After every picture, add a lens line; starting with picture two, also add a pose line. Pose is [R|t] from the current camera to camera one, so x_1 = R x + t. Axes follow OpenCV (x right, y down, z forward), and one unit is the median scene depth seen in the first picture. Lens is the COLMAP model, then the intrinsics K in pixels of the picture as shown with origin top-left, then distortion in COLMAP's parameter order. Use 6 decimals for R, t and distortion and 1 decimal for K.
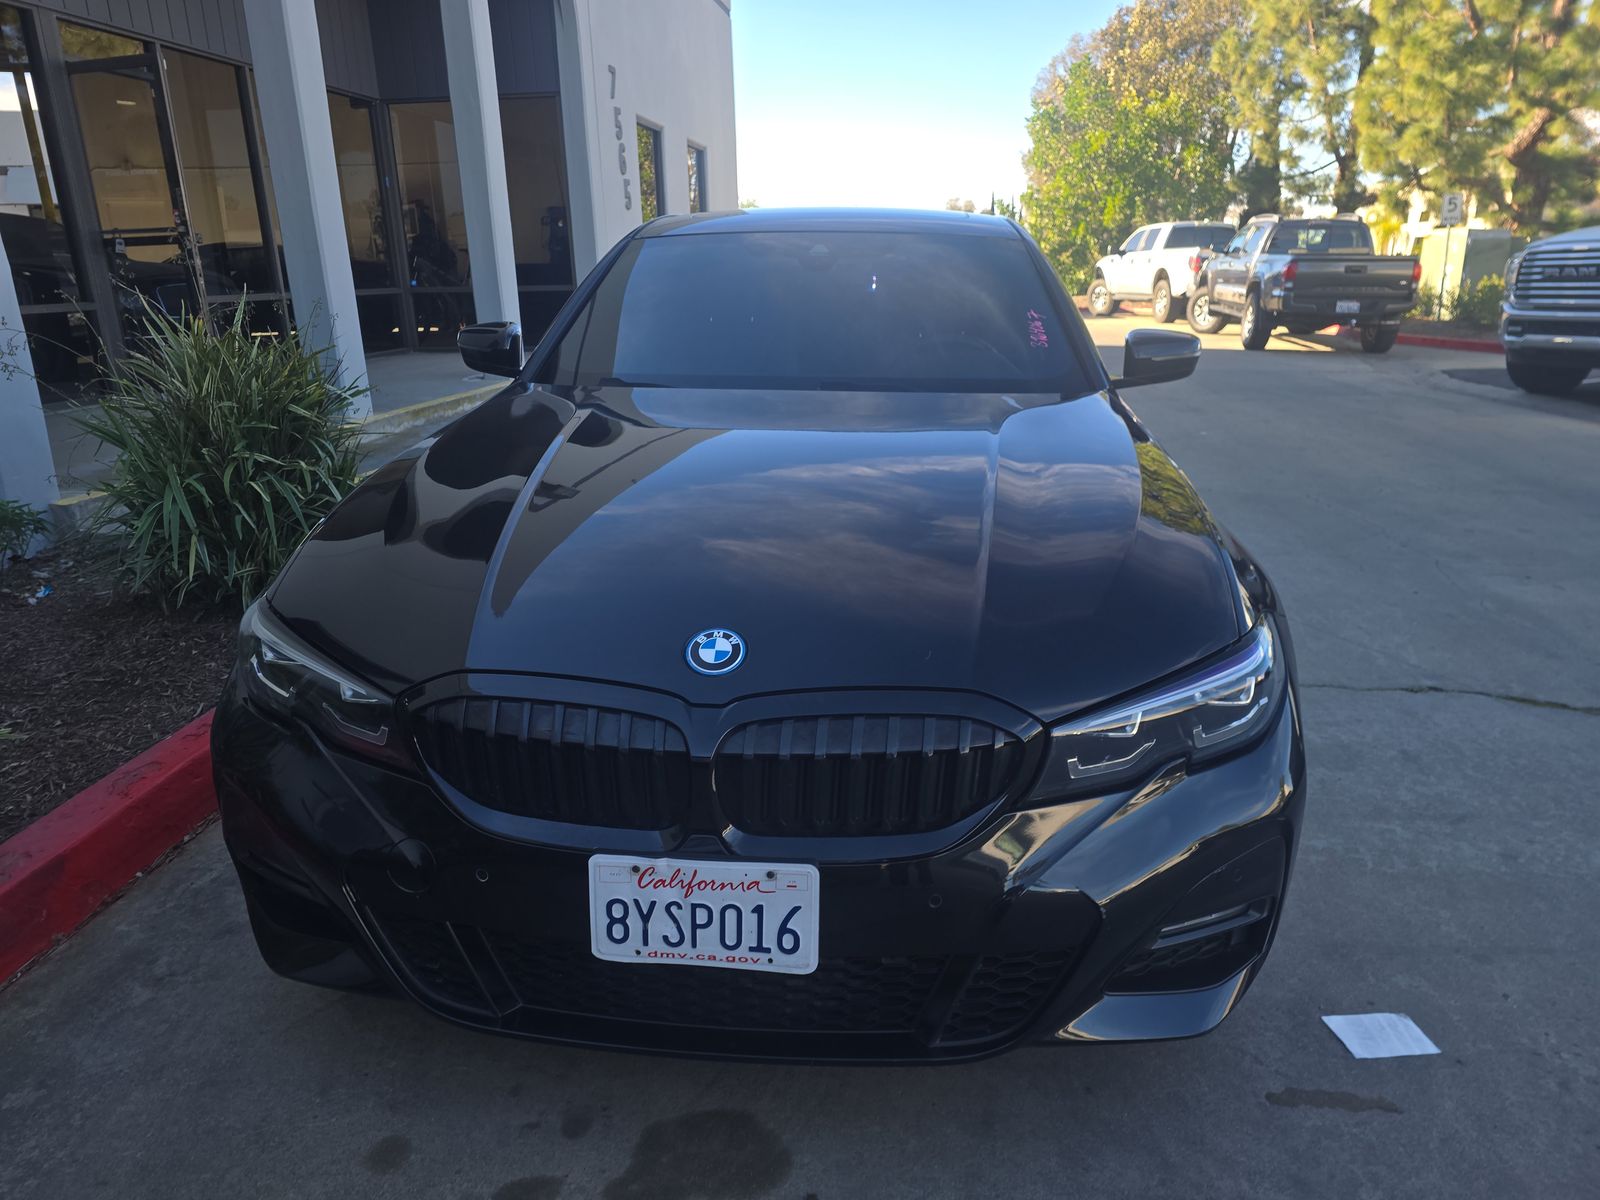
lens RADIAL K [[1034.6, 0, 800.0], [0, 1034.6, 600.0], [0, 0, 1]] dist [0.033700, -0.002352]
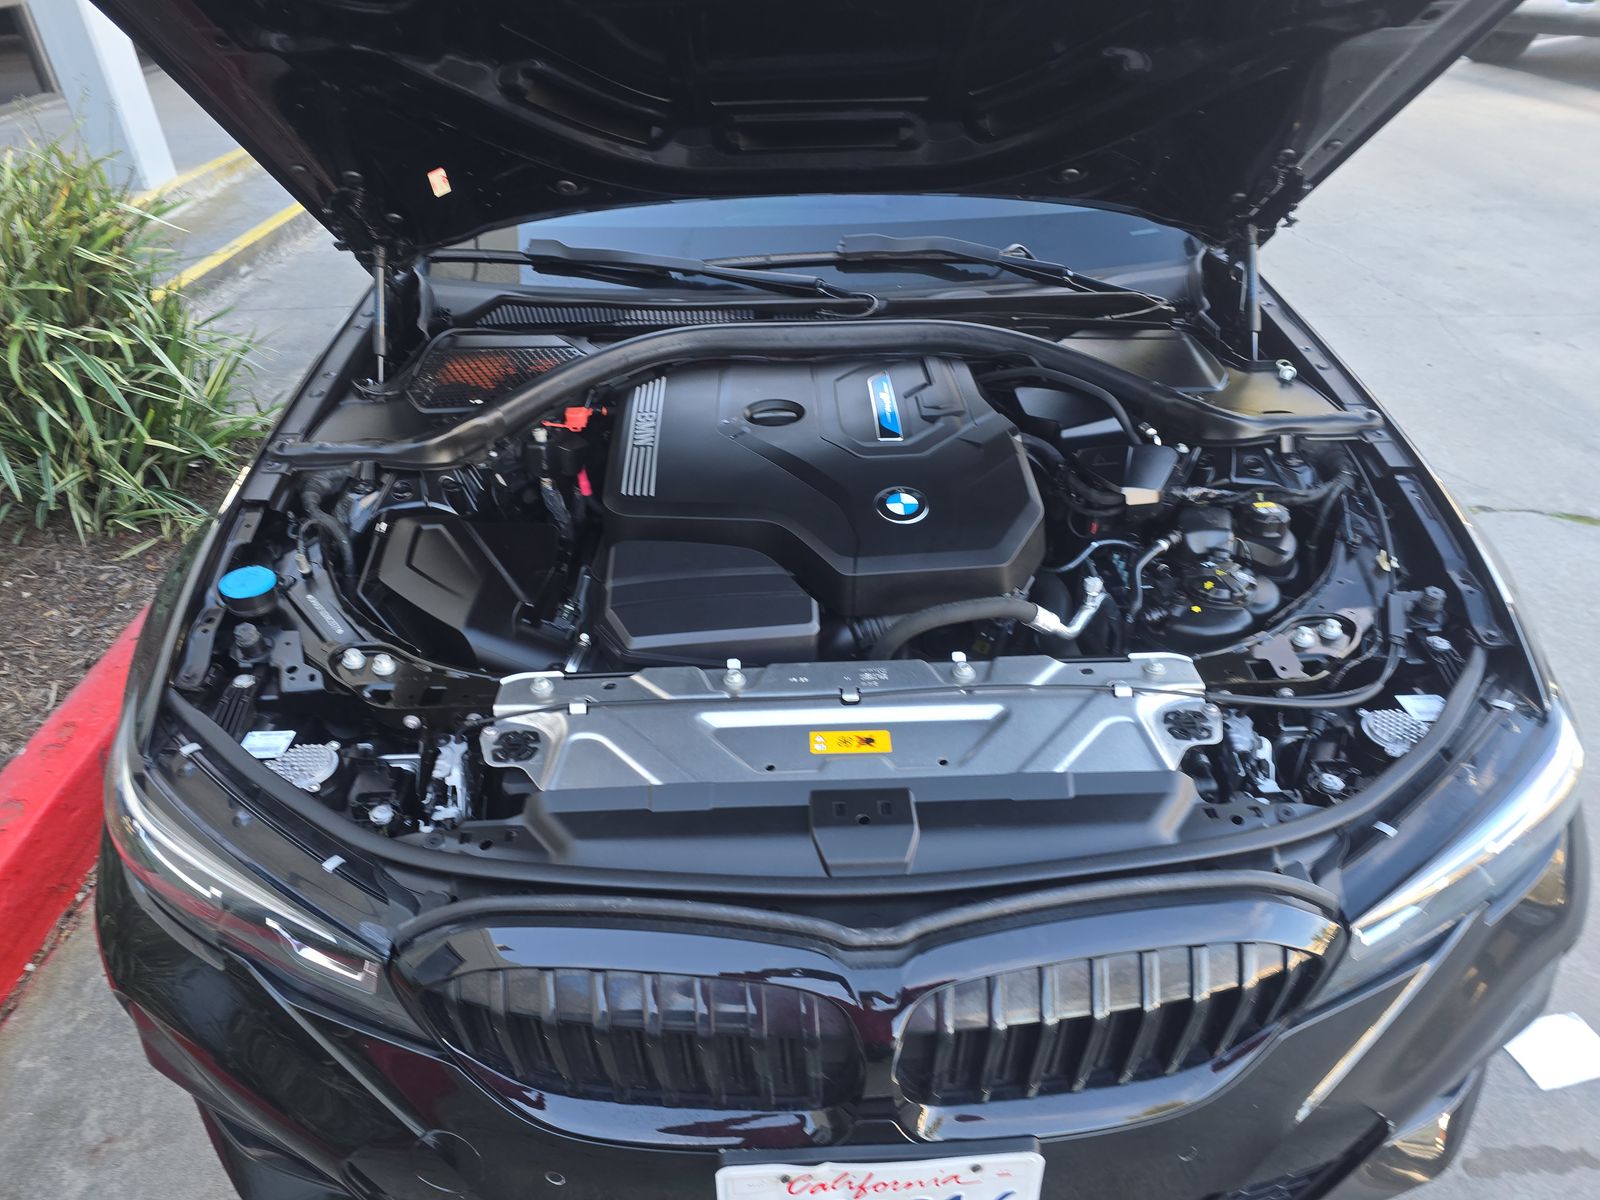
lens RADIAL K [[1071.1, 0, 798.8], [0, 1071.1, 606.2], [0, 0, 1]] dist [0.019631, -0.001651]
pose [[0.993355, -0.078661, 0.084018, -0.108839], [0.054003, 0.963202, 0.263299, -0.185010], [-0.101638, -0.257012, 0.961049, 0.240398]]
